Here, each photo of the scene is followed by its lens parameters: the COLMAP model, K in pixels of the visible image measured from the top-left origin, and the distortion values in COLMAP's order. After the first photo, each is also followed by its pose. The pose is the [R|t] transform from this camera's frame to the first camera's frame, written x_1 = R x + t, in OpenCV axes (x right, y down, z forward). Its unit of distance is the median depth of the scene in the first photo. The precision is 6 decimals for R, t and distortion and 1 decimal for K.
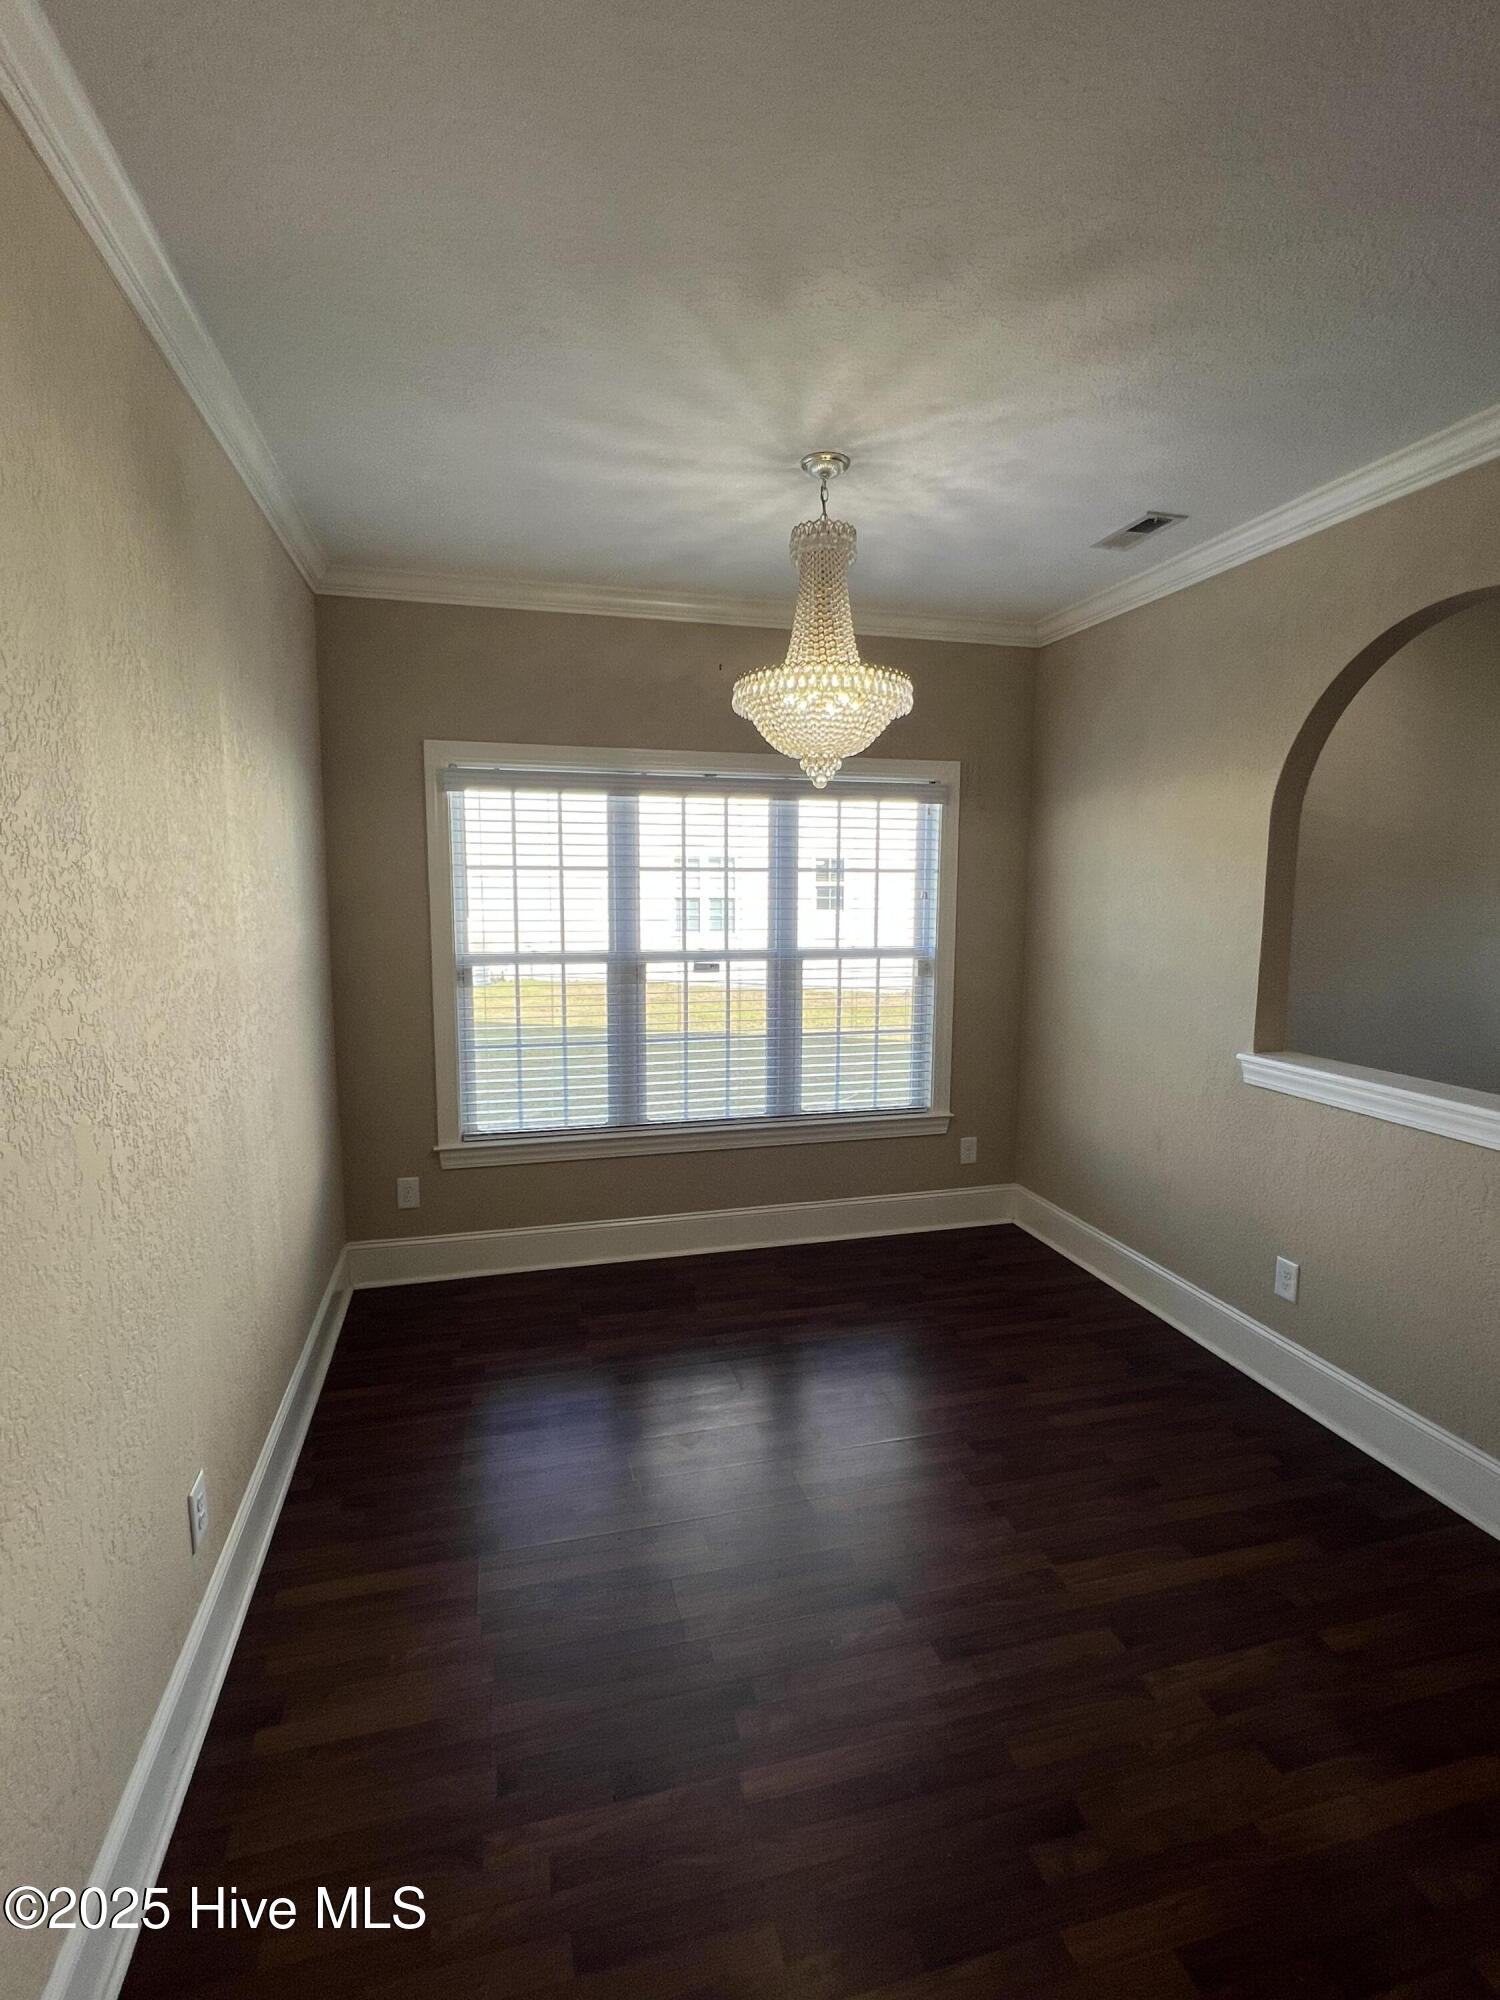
lens RADIAL K [[951.0, 0, 748.0], [0, 951.0, 1002.9], [0, 0, 1]] dist [-0.002253, 0.001607]
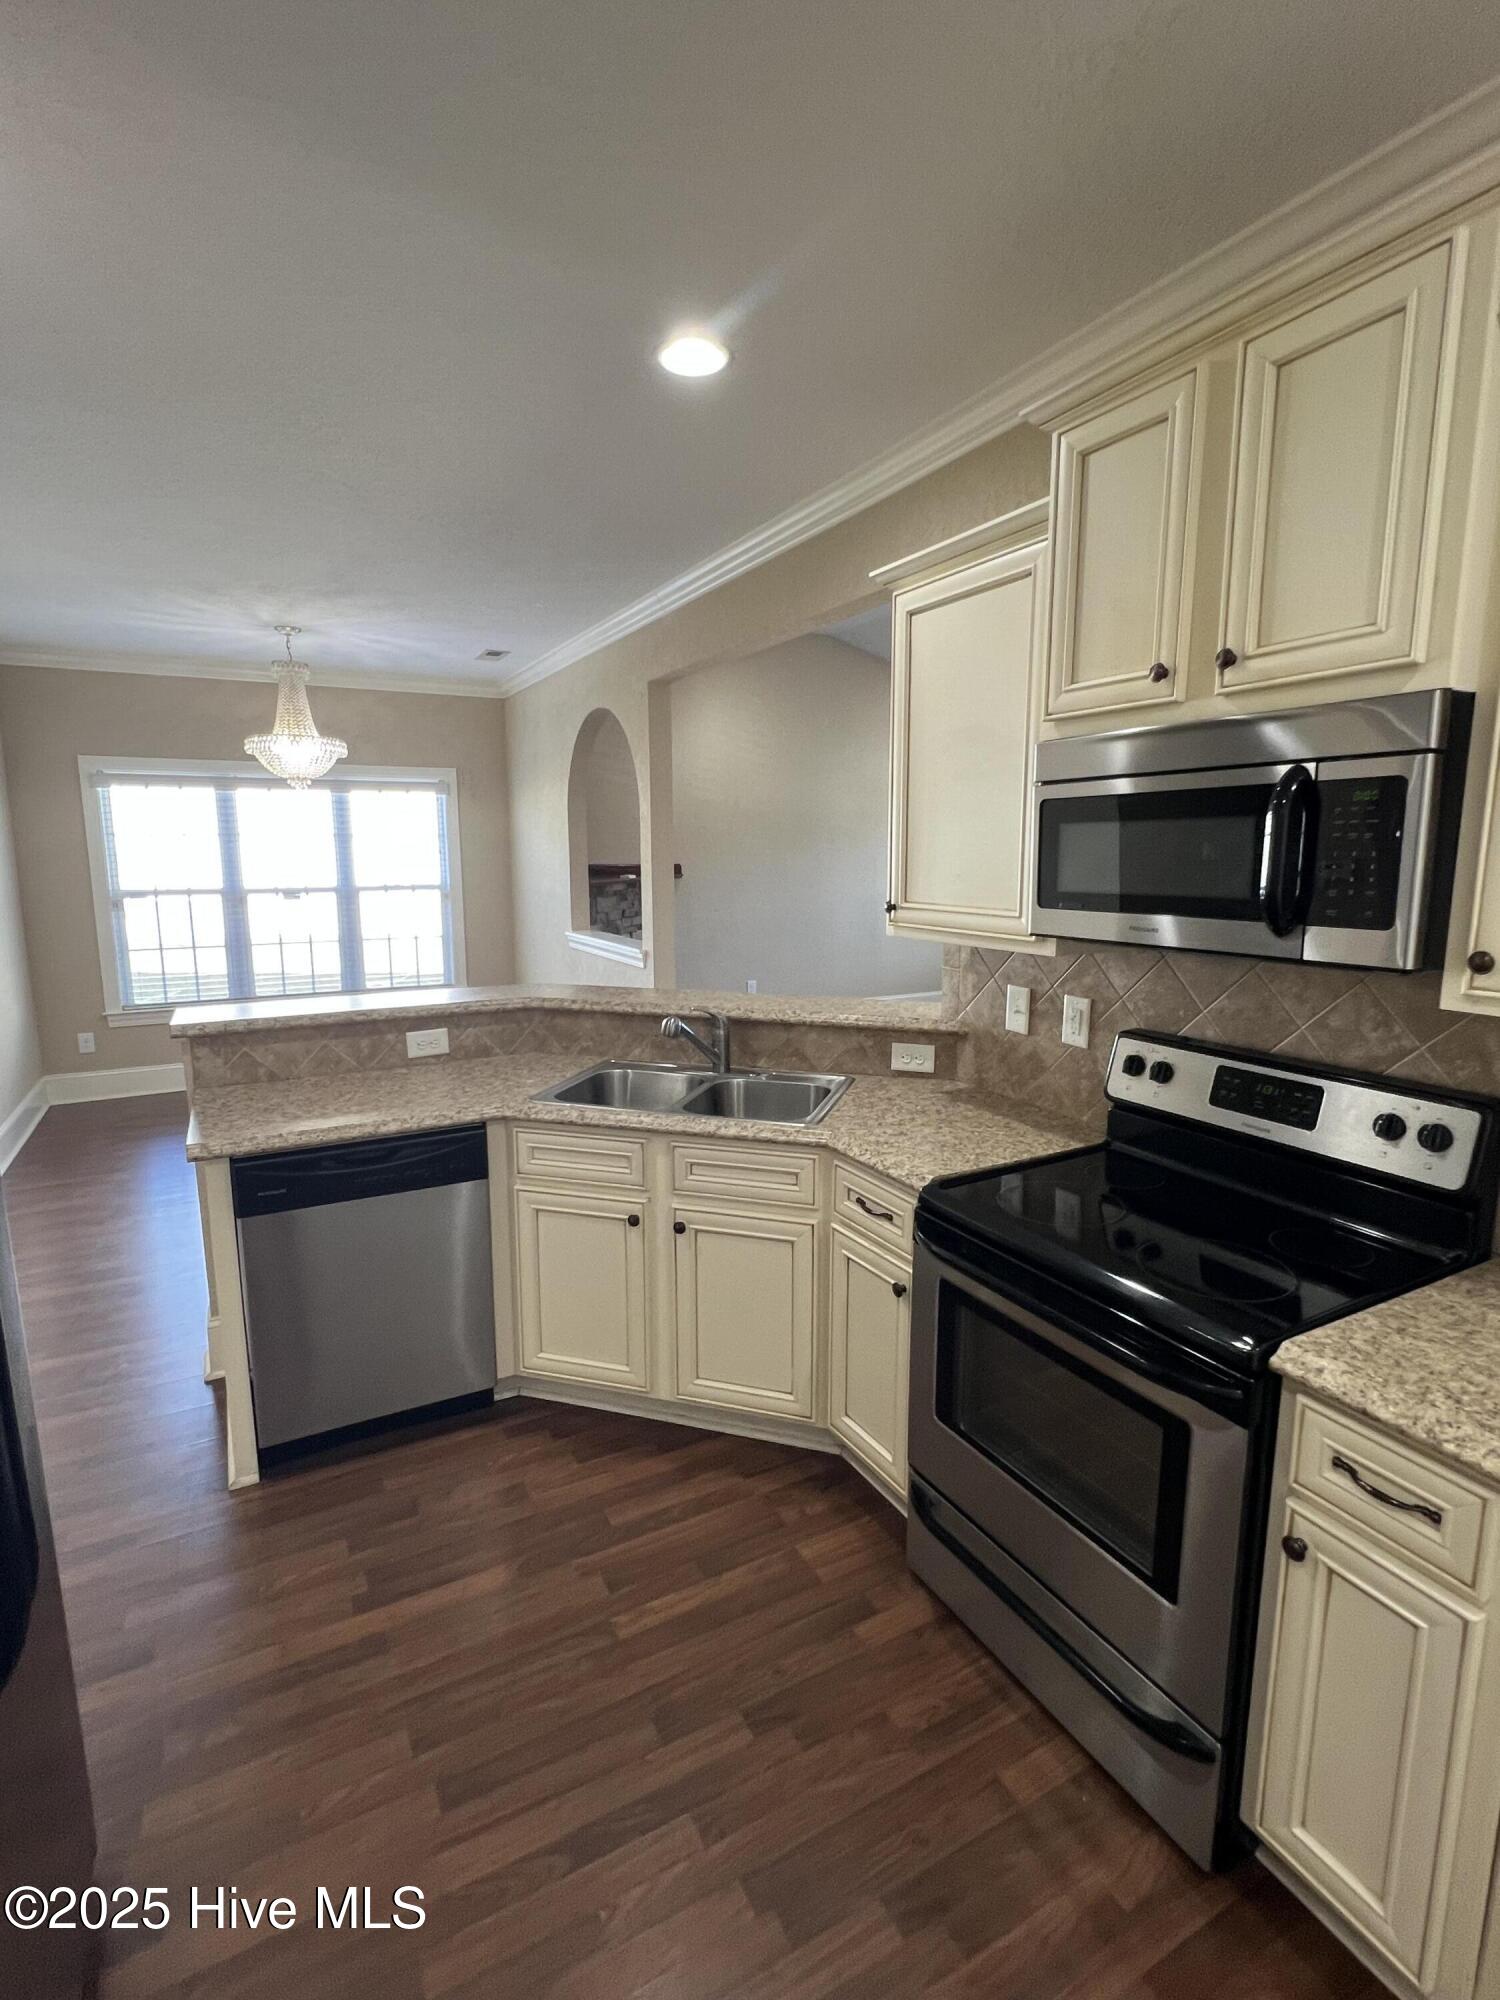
lens RADIAL K [[951.0, 0, 749.6], [0, 951.0, 1001.0], [0, 0, 1]] dist [-0.002253, 0.001607]
pose [[0.973482, -0.041955, 0.224884, 0.361326], [0.033730, 0.998618, 0.040296, 0.103752], [-0.226264, -0.031643, 0.973552, -0.778700]]
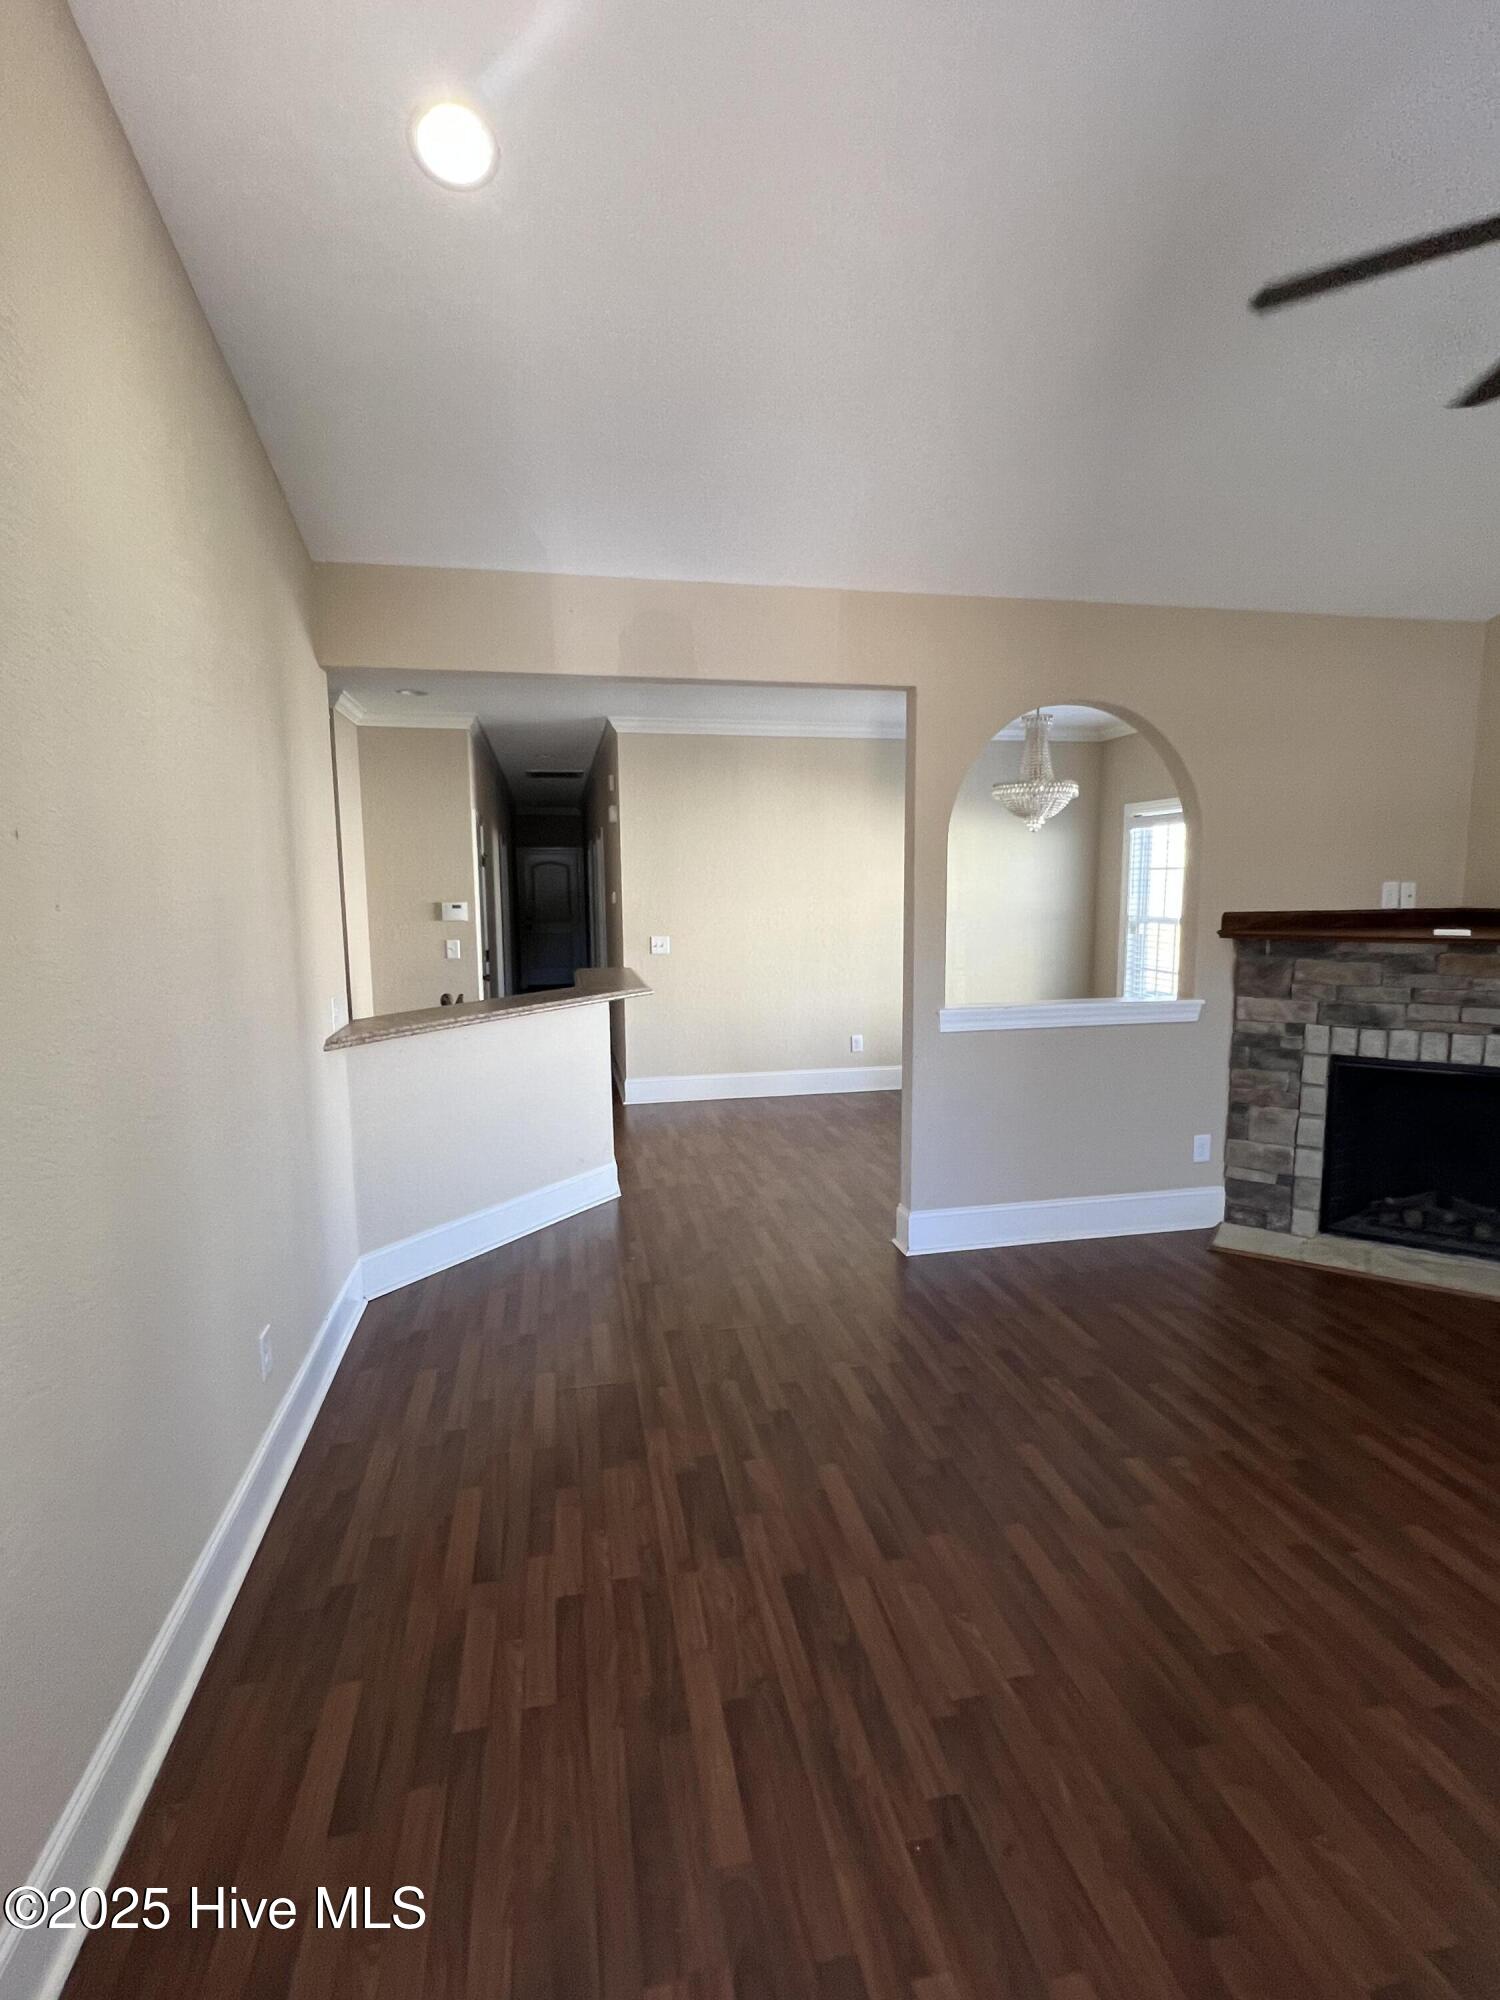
lens RADIAL K [[951.0, 0, 751.5], [0, 951.0, 1003.0], [0, 0, 1]] dist [-0.002253, 0.001607]
pose [[-0.065279, 0.123636, -0.990178, 1.583404], [-0.113759, 0.984903, 0.130477, -0.038895], [0.991361, 0.121159, -0.050229, 0.357290]]
